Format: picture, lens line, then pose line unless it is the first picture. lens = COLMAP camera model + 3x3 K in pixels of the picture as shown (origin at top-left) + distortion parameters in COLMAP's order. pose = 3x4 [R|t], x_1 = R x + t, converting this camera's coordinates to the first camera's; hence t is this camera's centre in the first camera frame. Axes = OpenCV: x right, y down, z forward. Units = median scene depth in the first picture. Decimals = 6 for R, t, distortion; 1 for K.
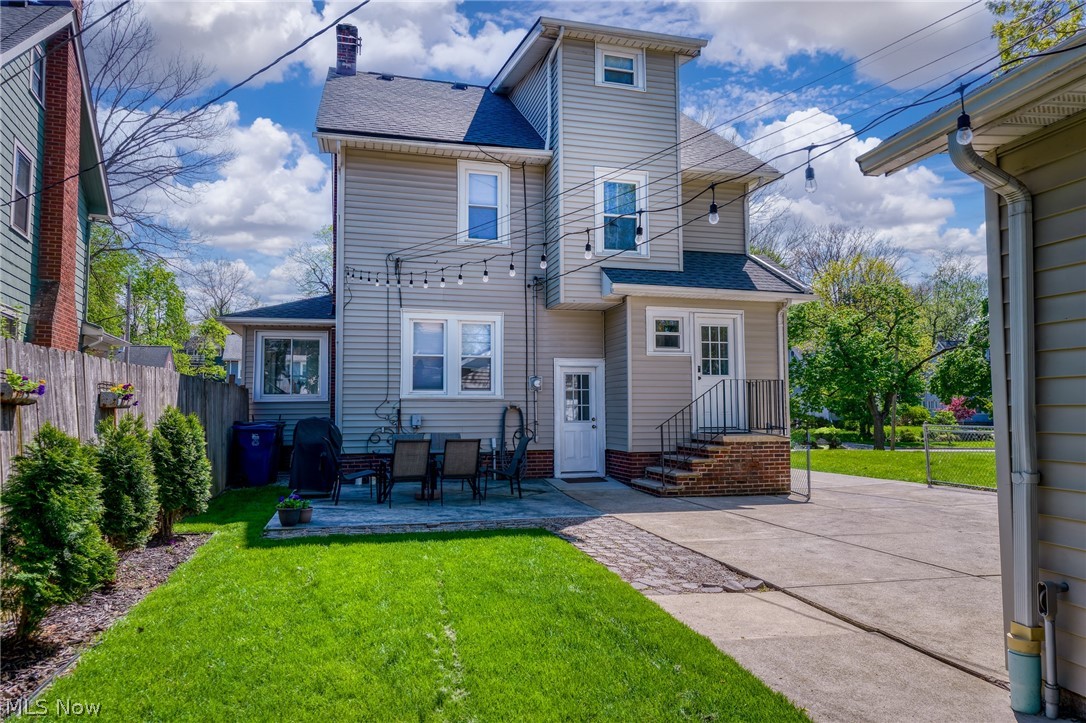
lens RADIAL K [[688.3, 0, 545.7], [0, 688.3, 365.7], [0, 0, 1]] dist [-0.000438, 0.002681]
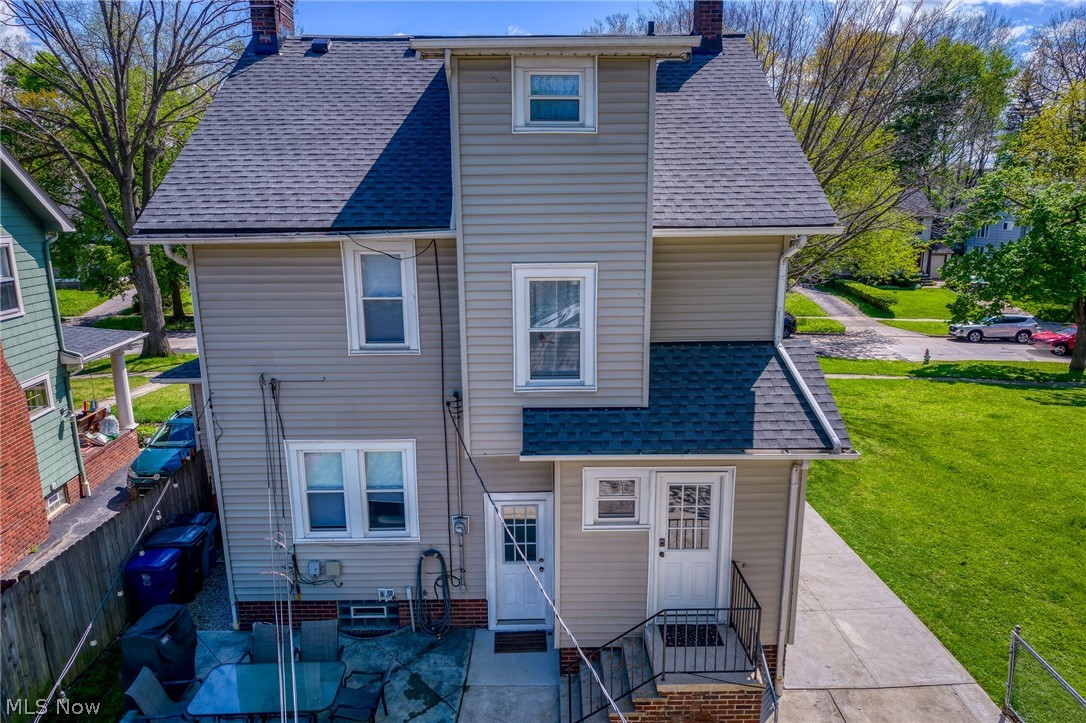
lens RADIAL K [[688.3, 0, 545.7], [0, 688.3, 365.7], [0, 0, 1]] dist [-0.000438, 0.002681]
pose [[0.968583, 0.051326, -0.243335, 0.267638], [0.019139, 0.960184, 0.278711, -0.373556], [0.247951, -0.274612, 0.929036, 0.345863]]
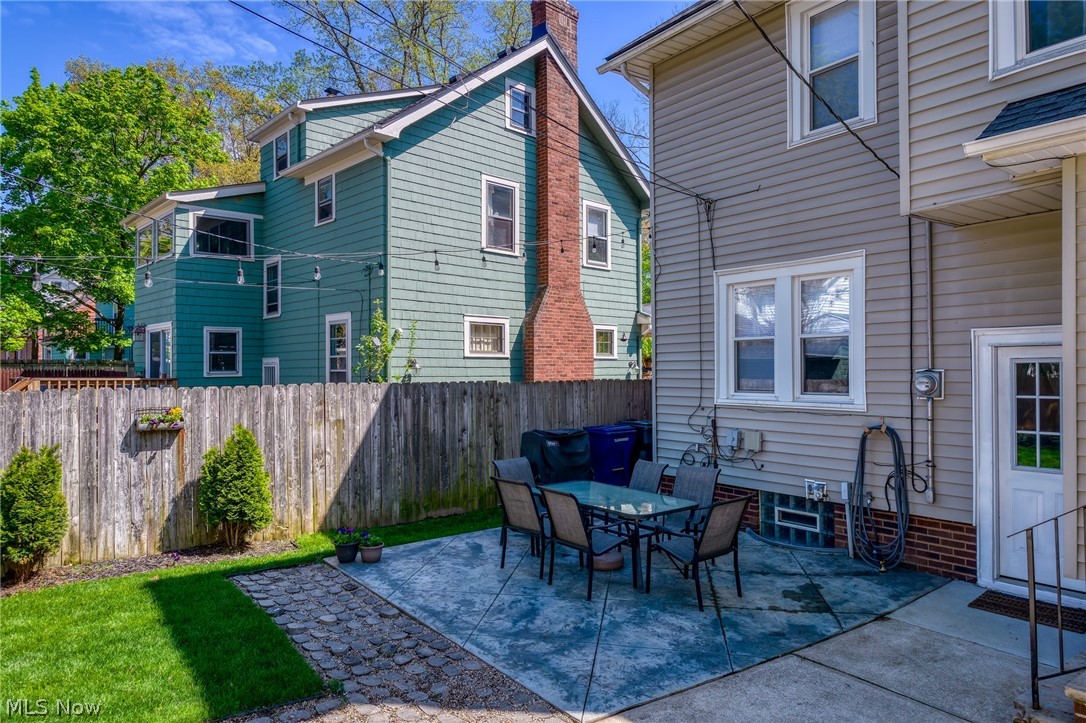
lens RADIAL K [[688.3, 0, 545.7], [0, 688.3, 365.7], [0, 0, 1]] dist [-0.000438, 0.002681]
pose [[0.377849, -0.004488, -0.925856, 0.344514], [0.061421, 0.997907, 0.020229, -0.014077], [0.923828, -0.064511, 0.377334, 0.569461]]
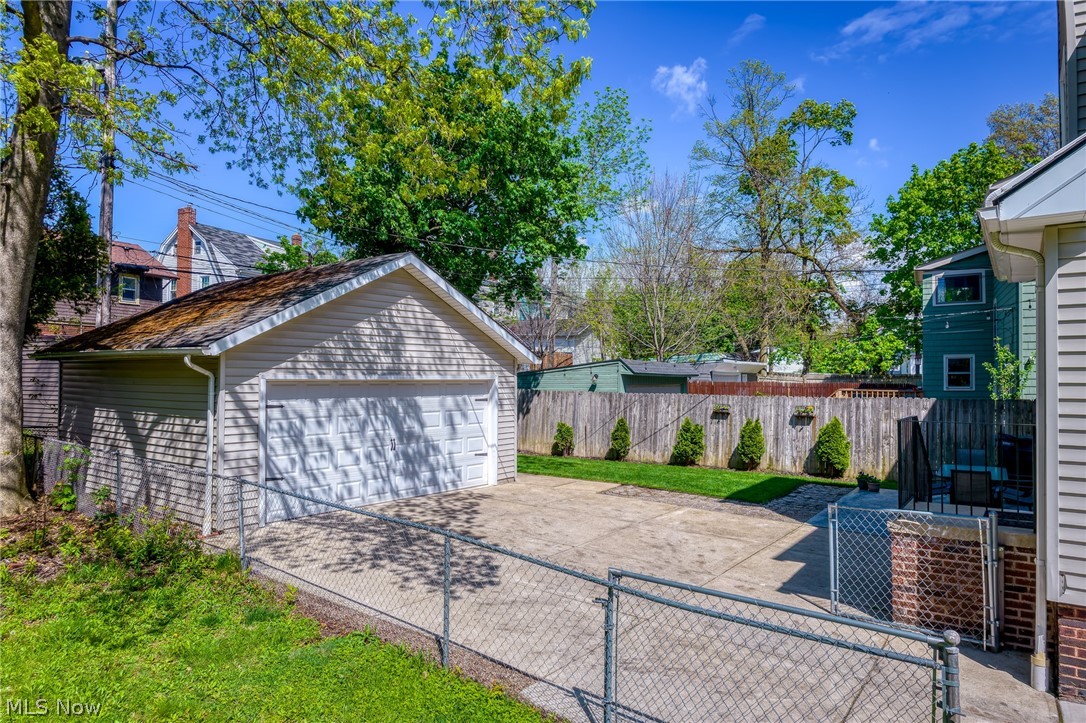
lens RADIAL K [[688.3, 0, 545.7], [0, 688.3, 365.7], [0, 0, 1]] dist [-0.000438, 0.002681]
pose [[-0.767891, -0.009944, -0.640504, 0.841860], [0.039944, 0.997190, -0.063369, 0.000238], [0.639334, -0.074245, -0.765336, 1.139653]]
